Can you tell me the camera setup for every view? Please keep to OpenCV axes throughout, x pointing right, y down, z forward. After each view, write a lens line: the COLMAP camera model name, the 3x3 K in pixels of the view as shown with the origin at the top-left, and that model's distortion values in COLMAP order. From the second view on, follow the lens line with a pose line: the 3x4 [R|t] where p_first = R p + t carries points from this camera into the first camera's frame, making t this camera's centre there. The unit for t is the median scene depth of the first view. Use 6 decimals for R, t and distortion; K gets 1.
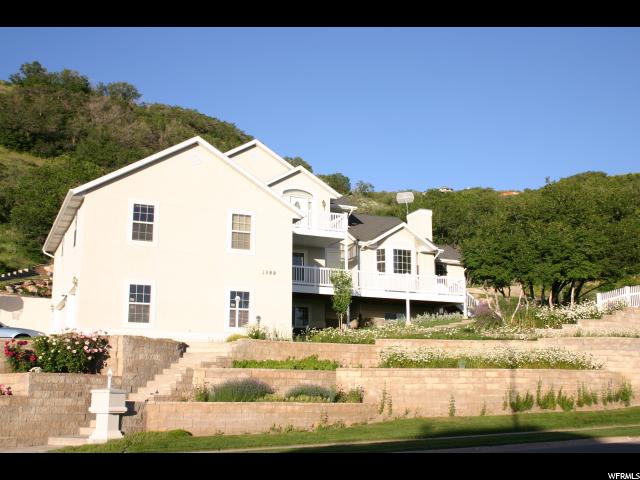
lens RADIAL K [[794.2, 0, 320.0], [0, 794.2, 240.0], [0, 0, 1]] dist [-0.039566, 0.017277]
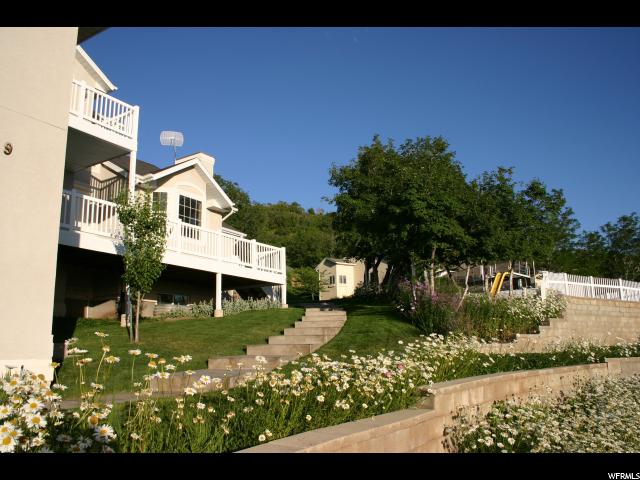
lens RADIAL K [[521.8, 0, 320.0], [0, 521.8, 240.0], [0, 0, 1]] dist [-0.170216, 0.145303]
pose [[0.819125, 0.097745, 0.565226, -0.068032], [-0.088888, 0.995101, -0.043268, 0.080094], [-0.566687, -0.014800, 0.823800, 0.842525]]
